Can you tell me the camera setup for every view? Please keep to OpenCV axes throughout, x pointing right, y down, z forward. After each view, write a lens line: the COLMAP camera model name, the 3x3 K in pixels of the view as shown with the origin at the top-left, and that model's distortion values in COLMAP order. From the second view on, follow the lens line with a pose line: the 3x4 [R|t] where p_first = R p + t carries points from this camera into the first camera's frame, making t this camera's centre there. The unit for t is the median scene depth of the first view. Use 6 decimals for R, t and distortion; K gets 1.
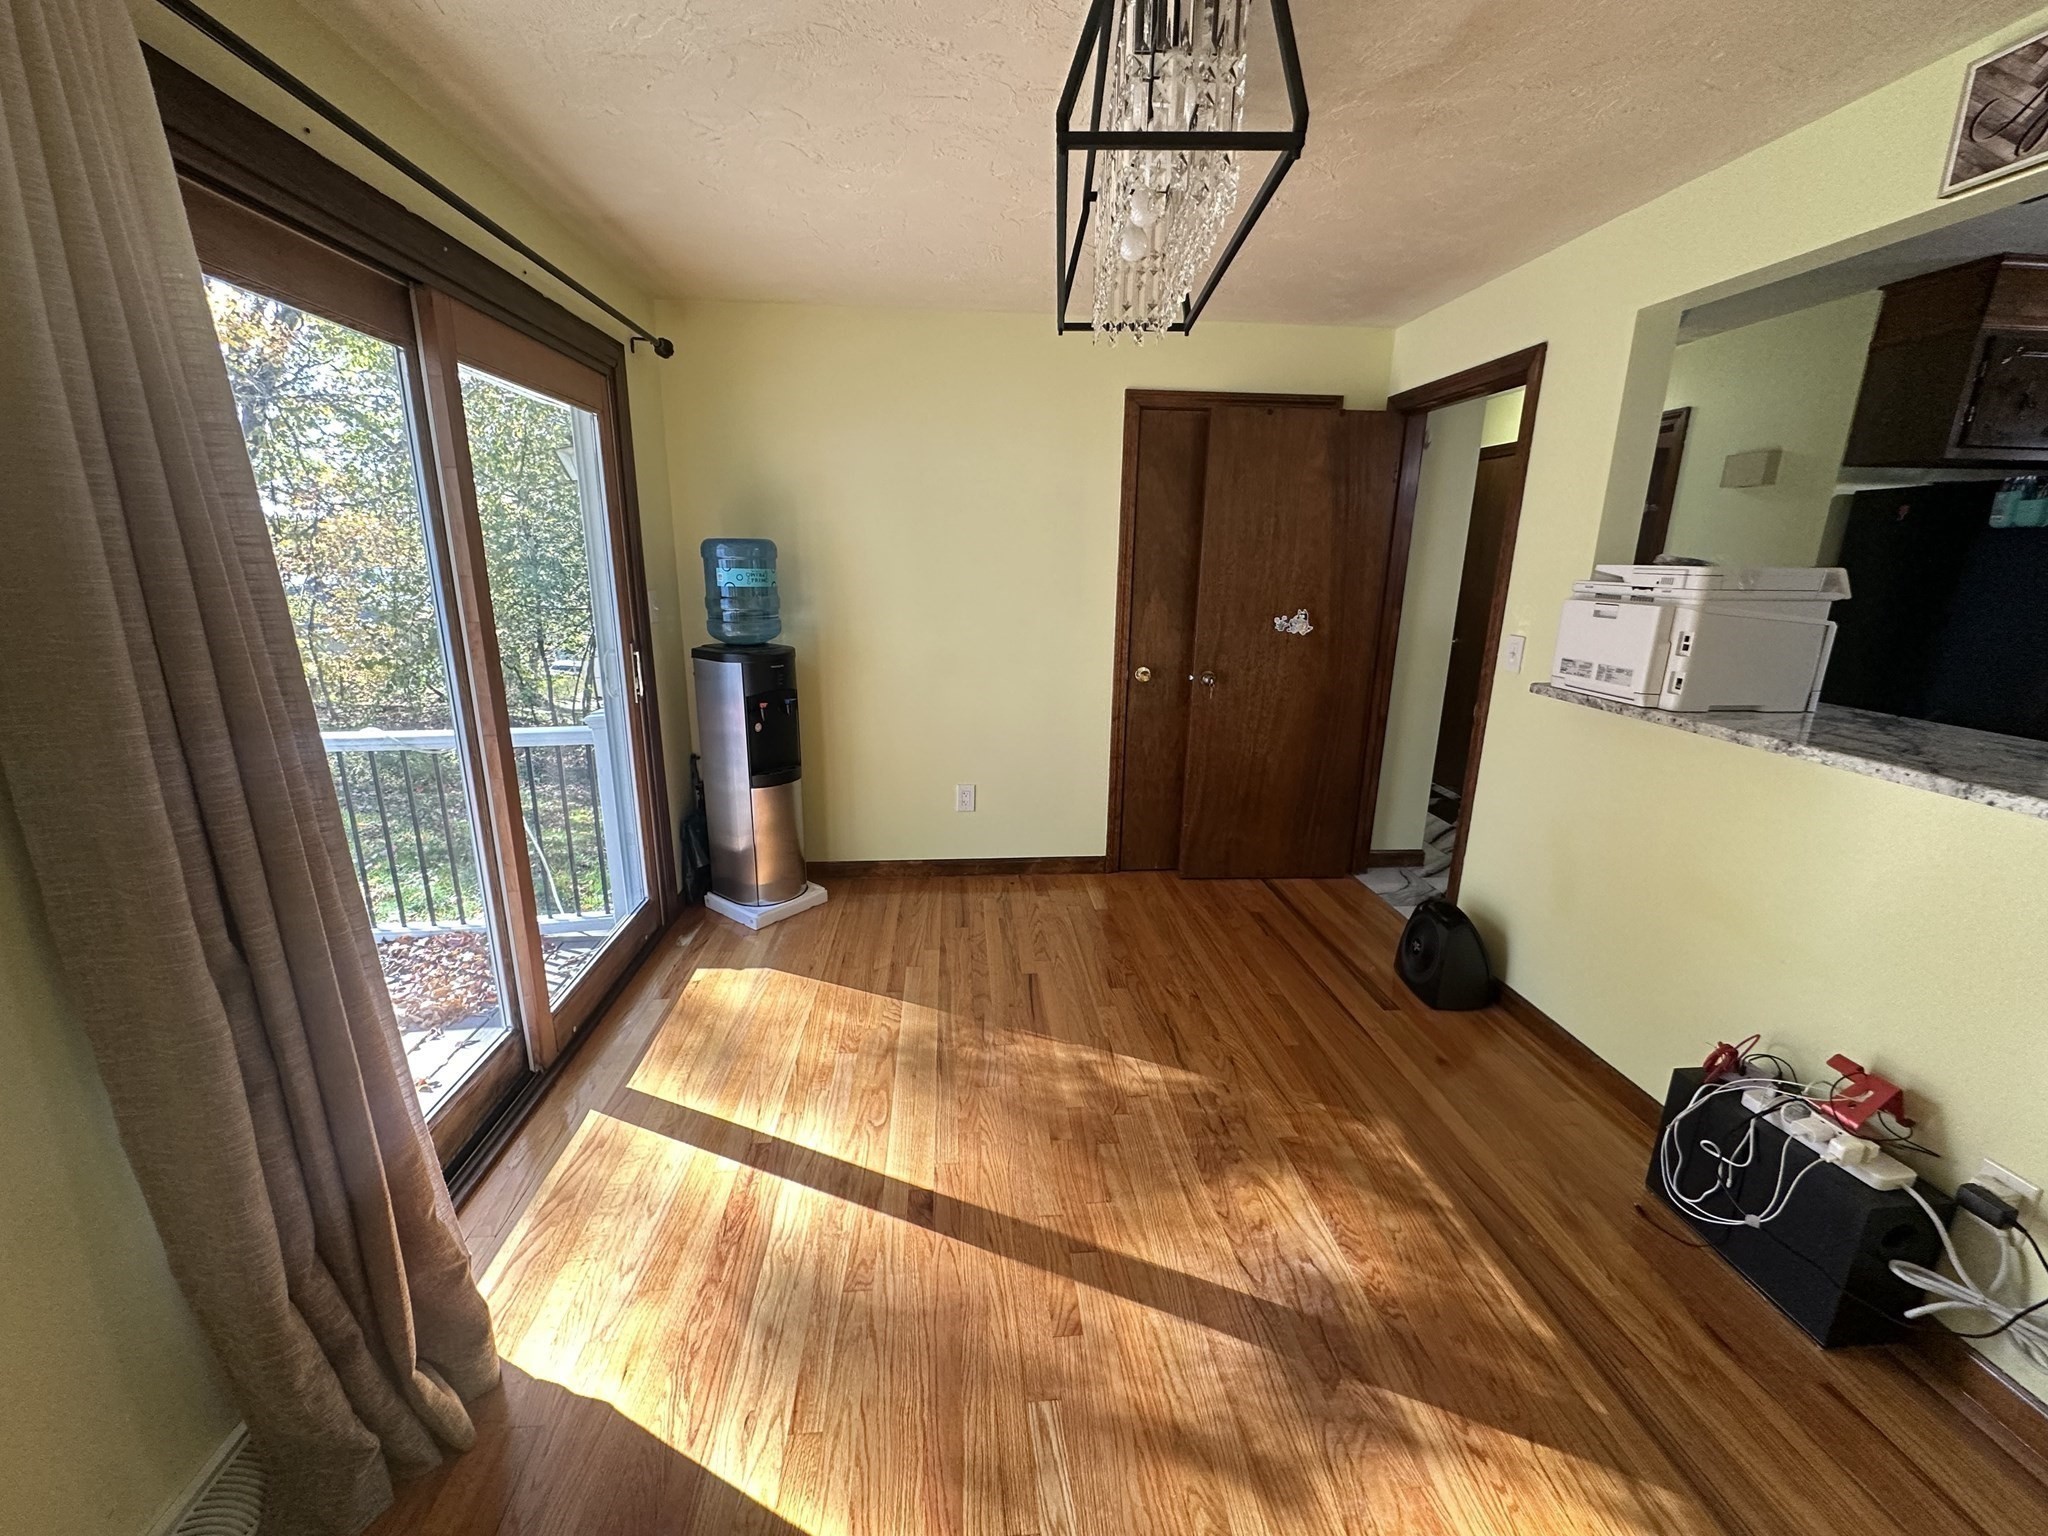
lens RADIAL K [[813.8, 0, 1020.9], [0, 813.8, 767.9], [0, 0, 1]] dist [-0.001566, 0.000170]
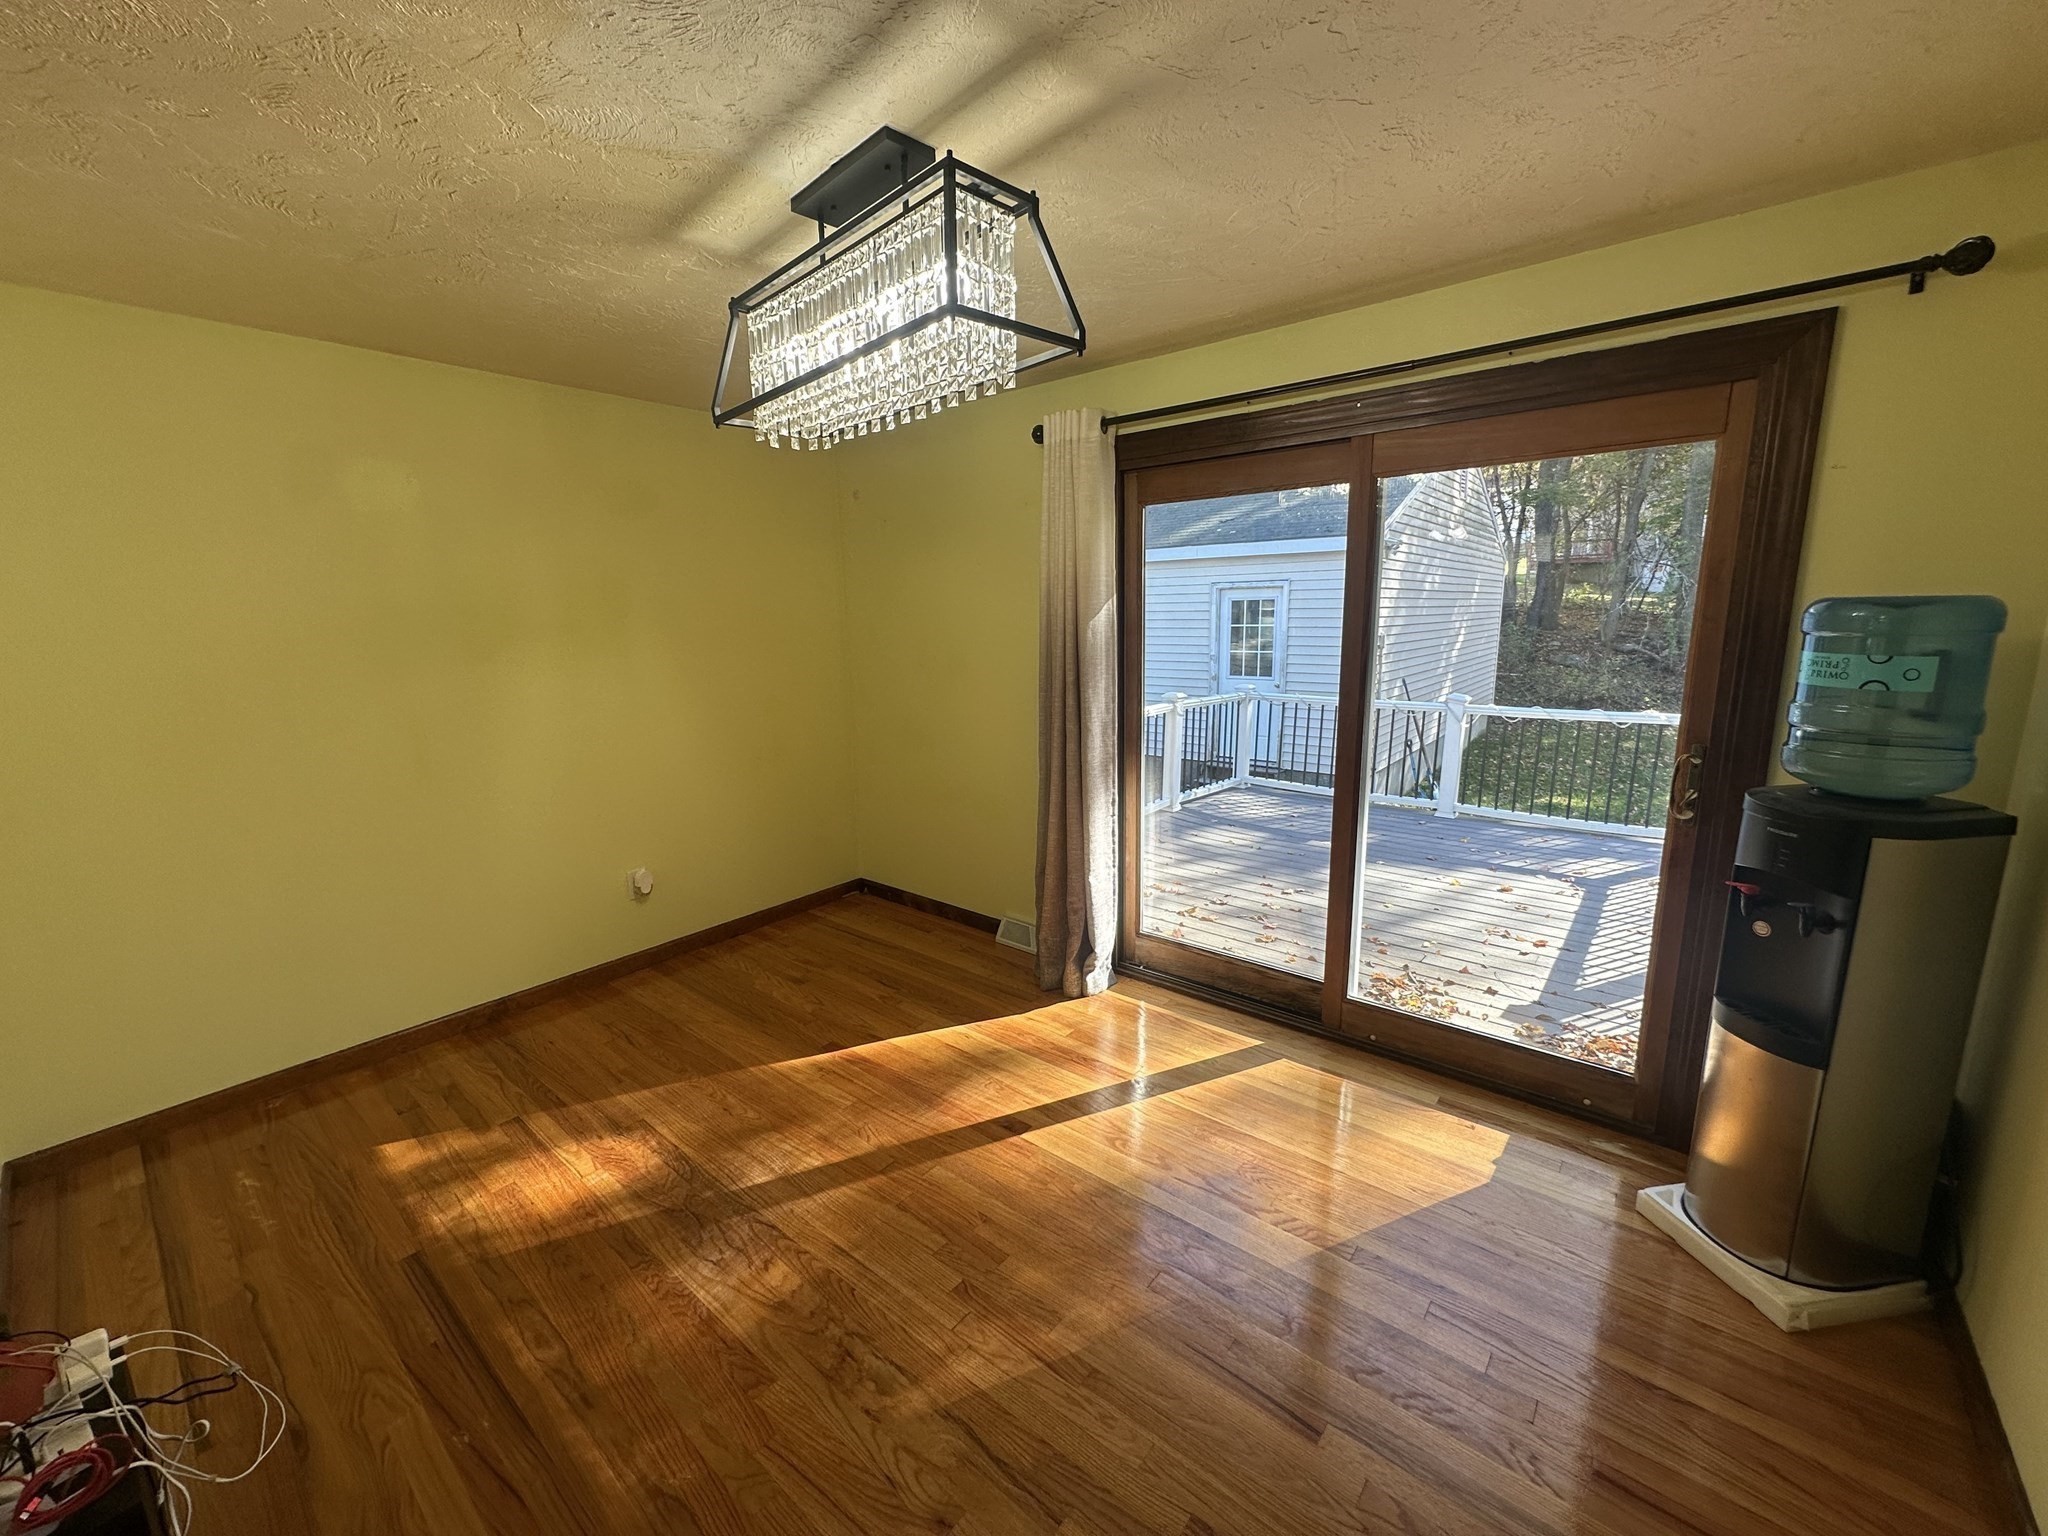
lens RADIAL K [[813.8, 0, 1022.9], [0, 813.8, 768.3], [0, 0, 1]] dist [-0.001566, 0.000170]
pose [[-0.704166, 0.129659, -0.698097, 0.630223], [-0.169461, 0.924084, 0.342566, -0.390092], [0.689517, 0.359523, -0.628736, 1.471895]]
